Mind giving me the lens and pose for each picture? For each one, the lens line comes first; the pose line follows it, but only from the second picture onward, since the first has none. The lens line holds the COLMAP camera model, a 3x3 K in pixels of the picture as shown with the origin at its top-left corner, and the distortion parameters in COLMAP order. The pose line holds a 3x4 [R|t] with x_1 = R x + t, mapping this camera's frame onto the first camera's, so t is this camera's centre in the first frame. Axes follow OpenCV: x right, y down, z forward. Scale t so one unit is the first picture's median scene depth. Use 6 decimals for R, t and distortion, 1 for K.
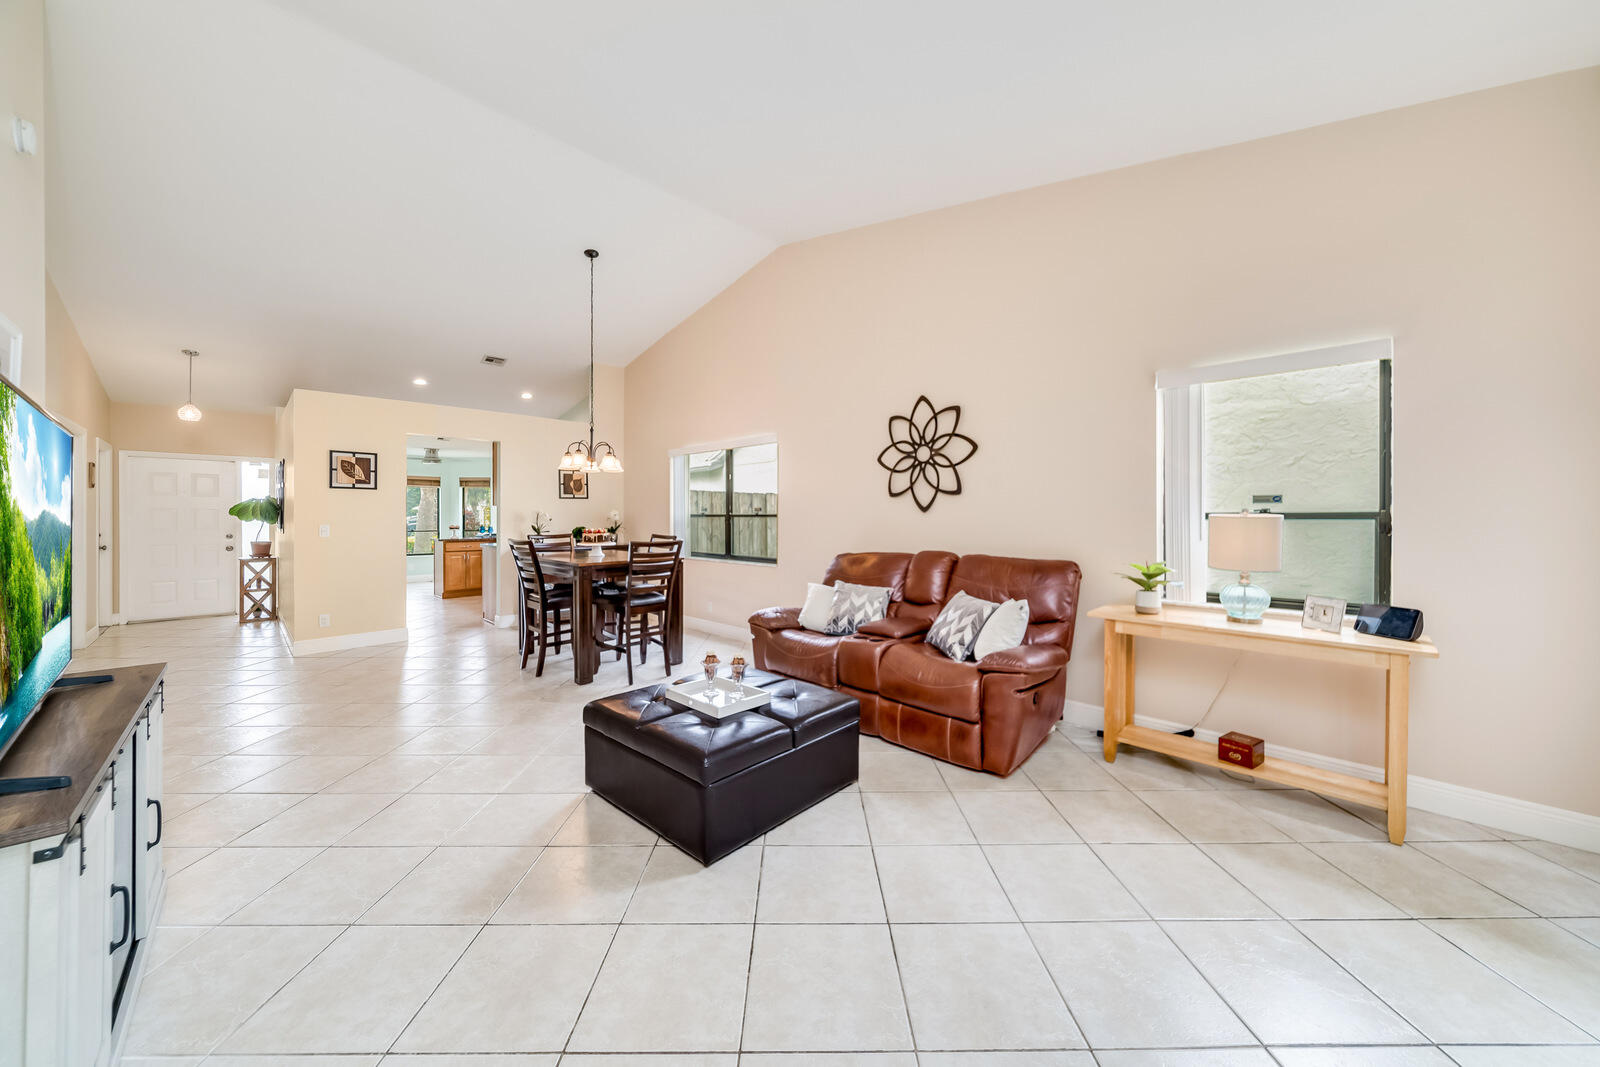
lens RADIAL K [[555.0, 0, 807.7], [0, 555.0, 520.6], [0, 0, 1]] dist [-0.002144, -0.000341]
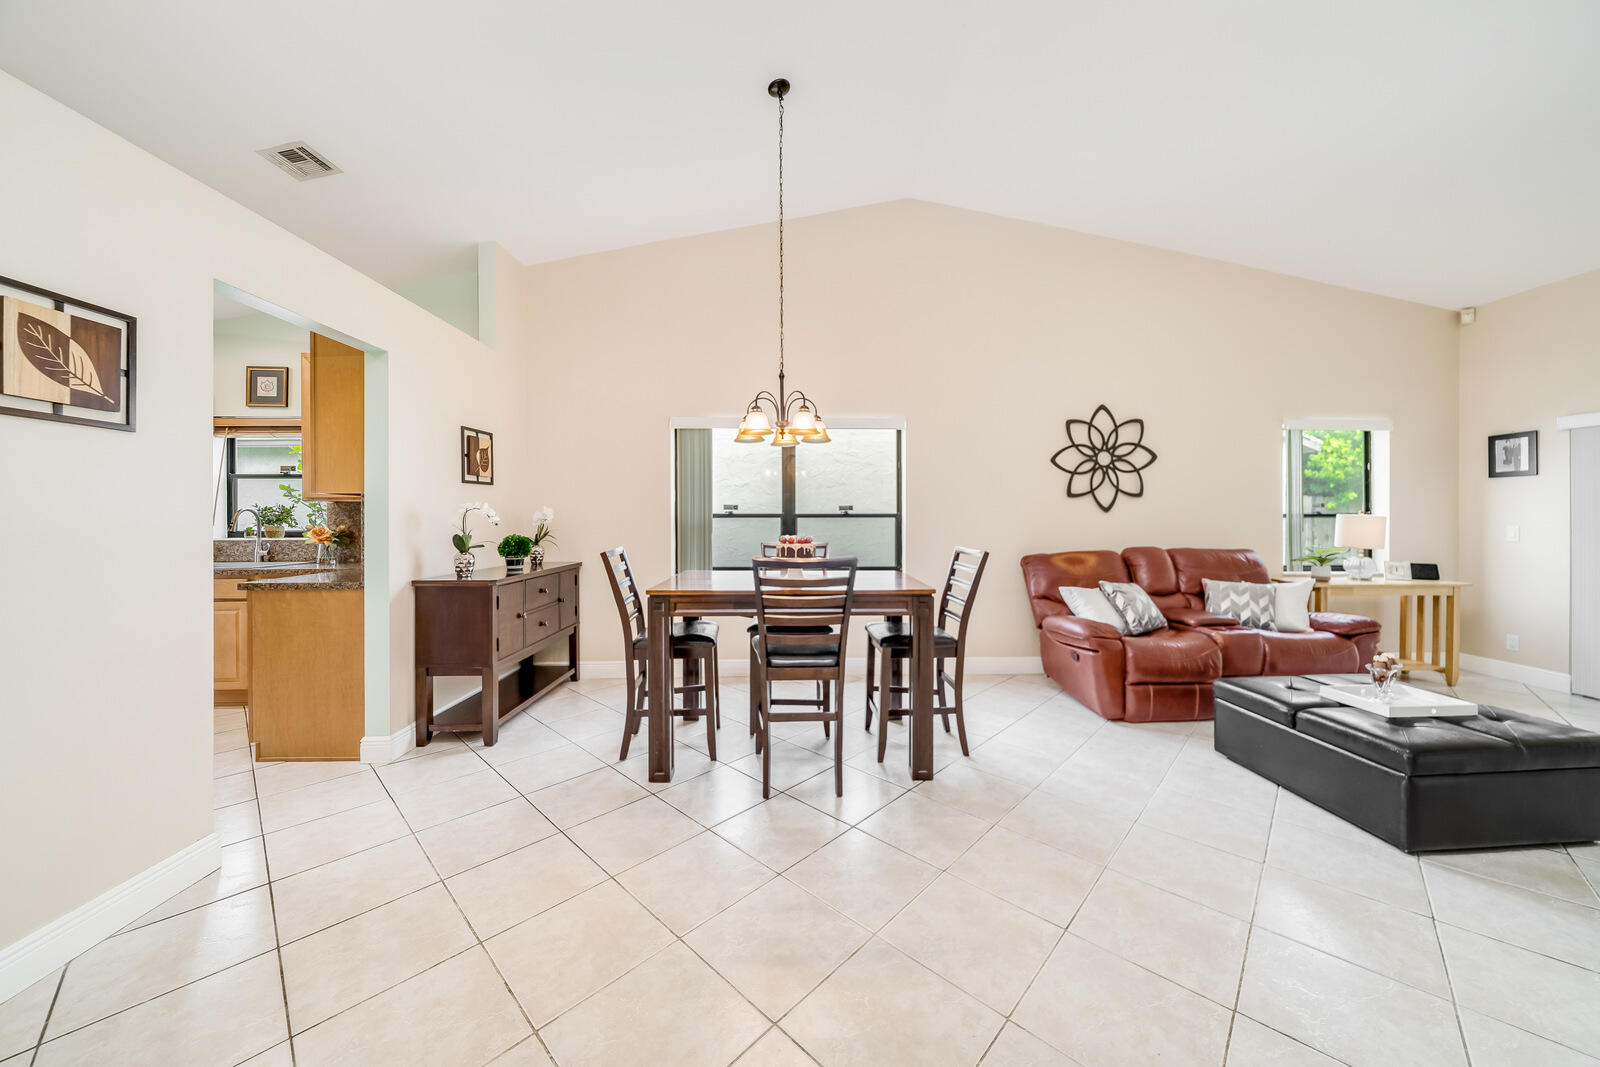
lens RADIAL K [[555.0, 0, 807.7], [0, 555.0, 520.6], [0, 0, 1]] dist [-0.002144, -0.000341]
pose [[0.695464, -0.004418, 0.718547, -0.749425], [0.007011, 0.999975, -0.000638, -0.001929], [-0.718527, 0.005481, 0.695478, 0.511089]]
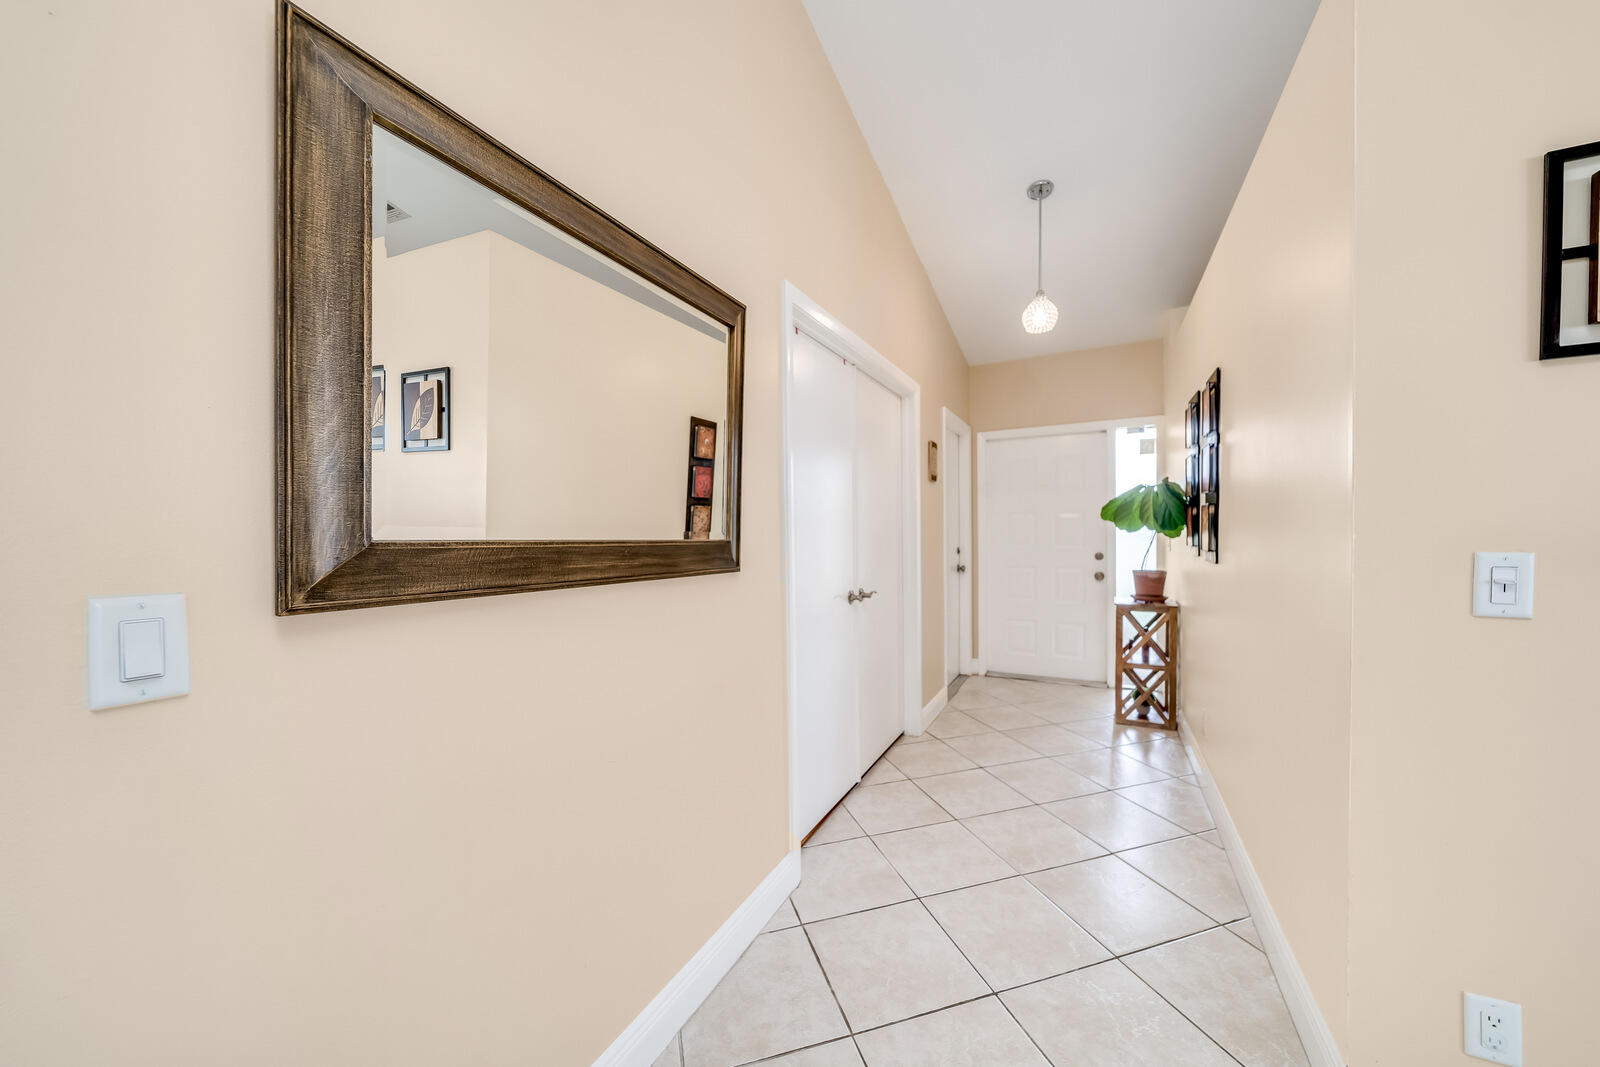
lens RADIAL K [[569.2, 0, 791.8], [0, 569.2, 540.9], [0, 0, 1]] dist [0.000112, -0.000051]
pose [[0.275065, 0.014063, -0.961323, -0.723368], [0.007553, 0.999831, 0.016787, -0.001770], [0.961396, -0.011879, 0.274913, 0.678985]]
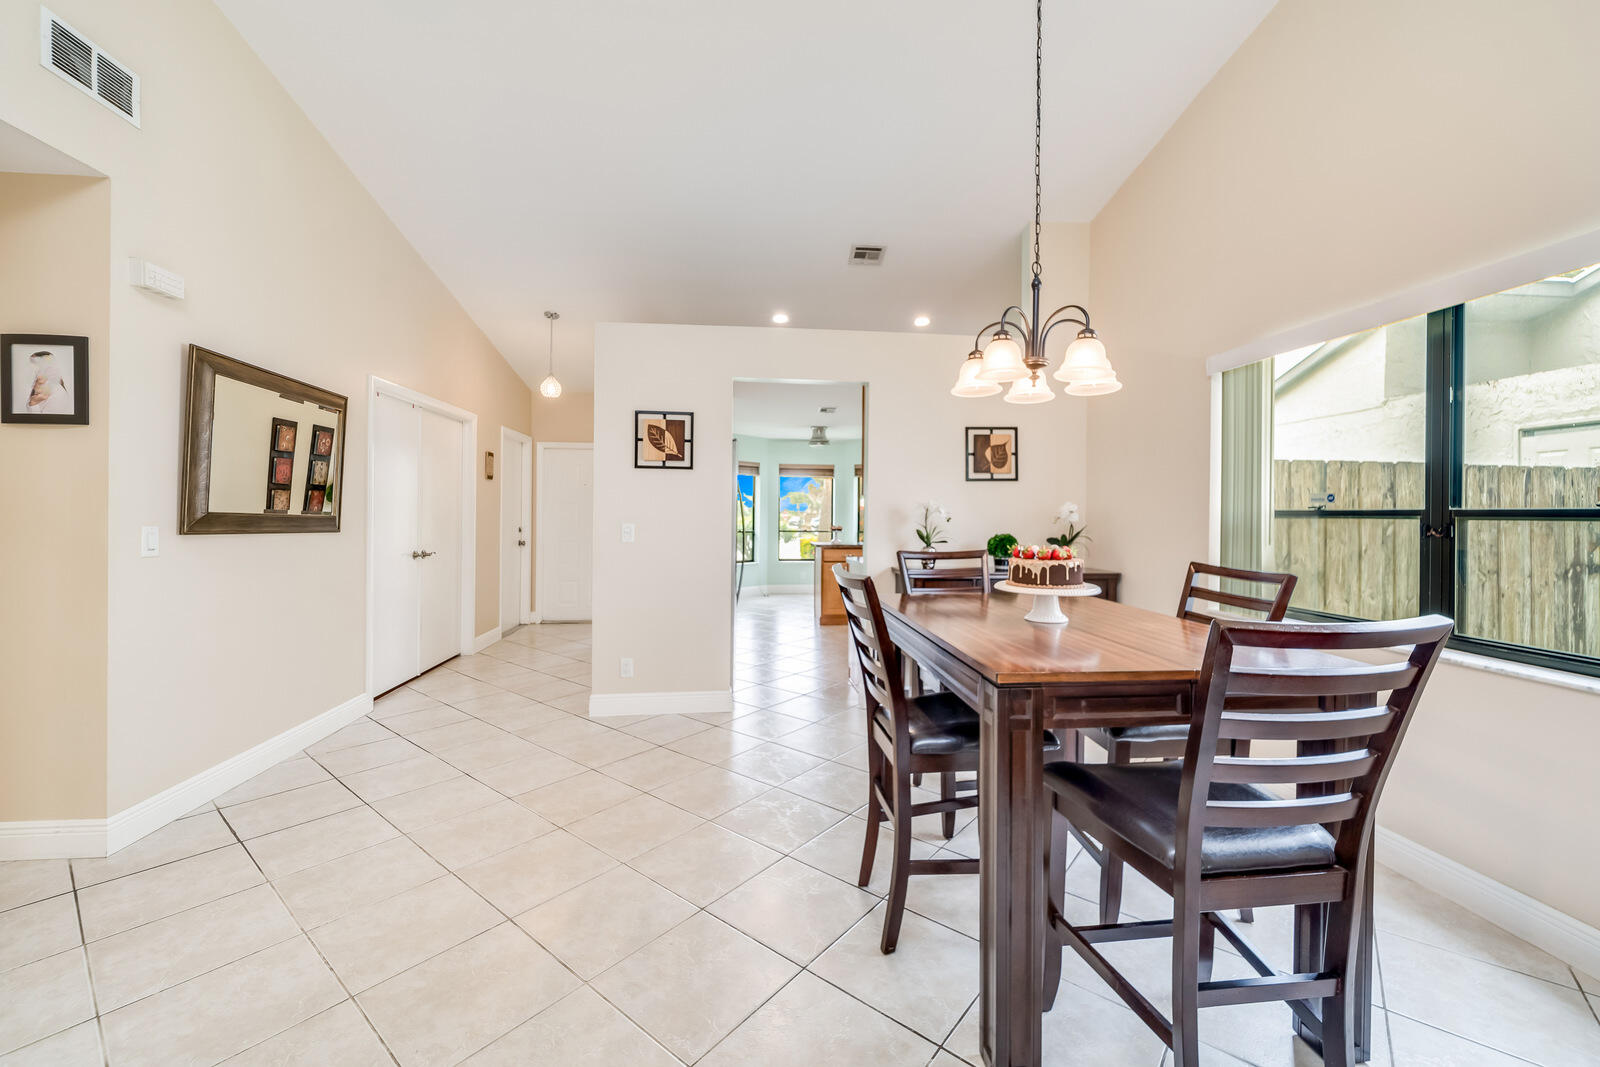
lens RADIAL K [[643.6, 0, 803.2], [0, 643.6, 515.8], [0, 0, 1]] dist [-0.000216, -0.000083]
pose [[0.771697, 0.007879, -0.635942, -0.214301], [-0.013258, 0.999905, -0.003701, -0.001584], [0.635852, 0.011287, 0.771728, 0.521196]]
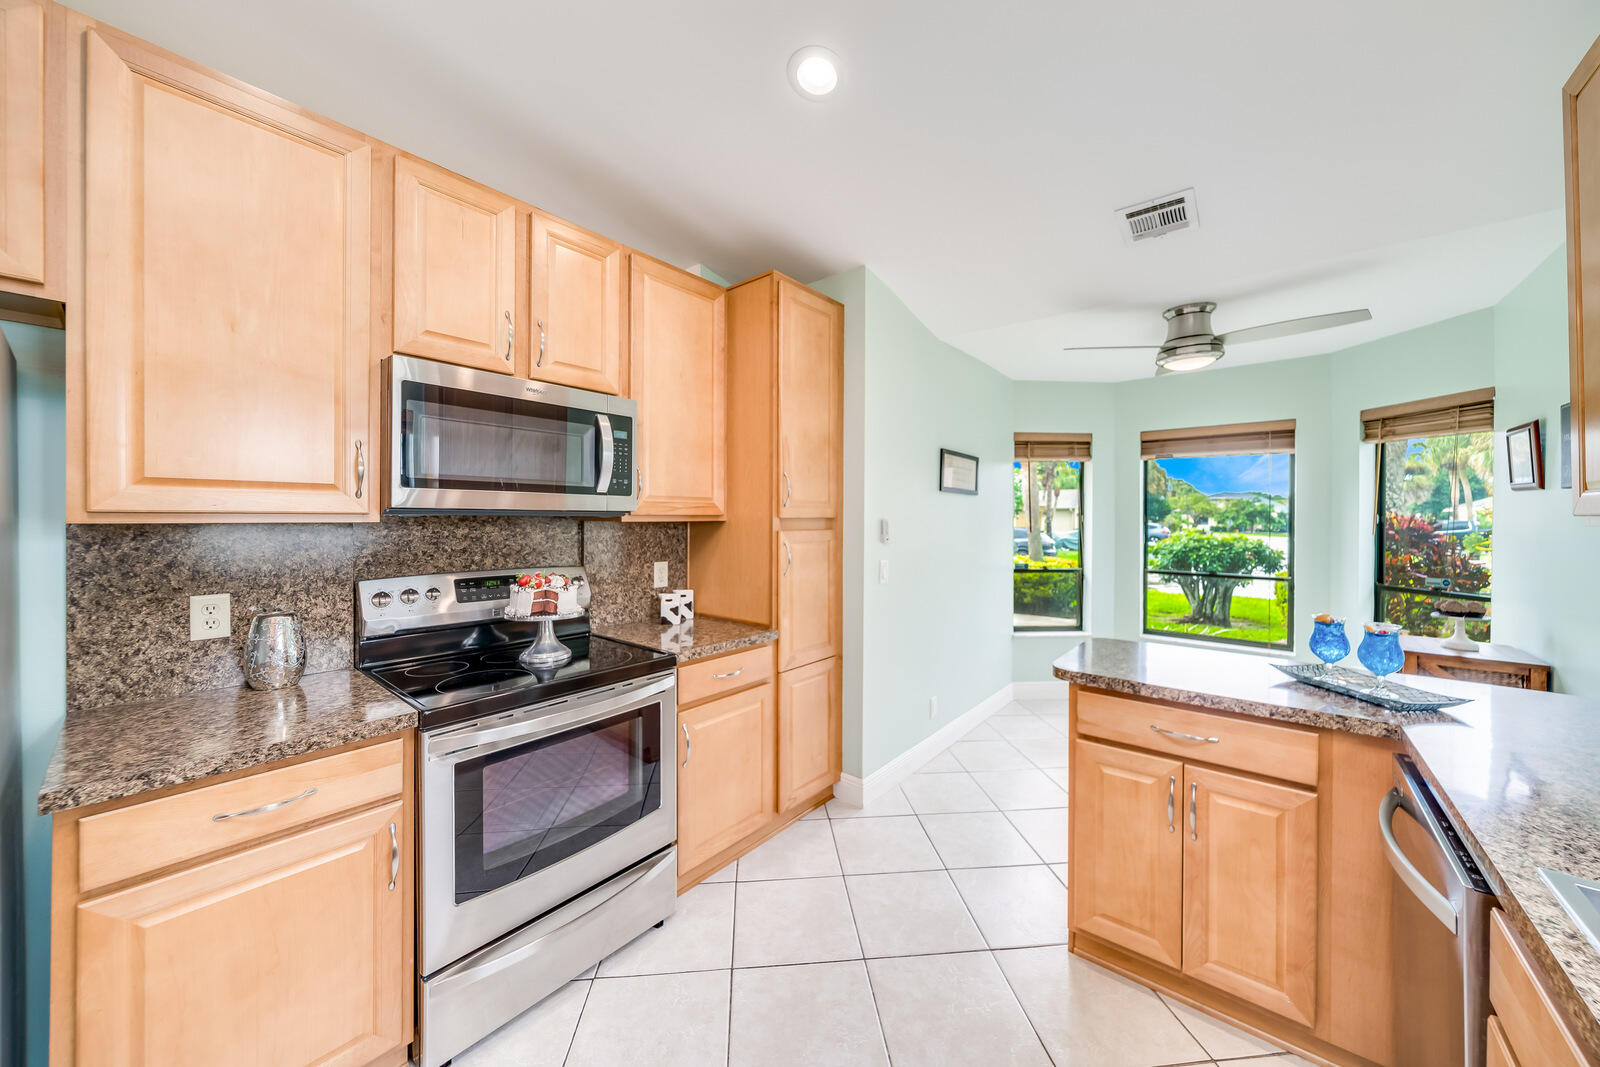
lens RADIAL K [[555.0, 0, 807.7], [0, 555.0, 520.6], [0, 0, 1]] dist [-0.002144, -0.000341]
pose [[0.080142, 0.002423, -0.996781, -0.739407], [-0.008426, 0.999963, 0.001753, -0.033243], [0.996748, 0.008258, 0.080159, 1.416467]]
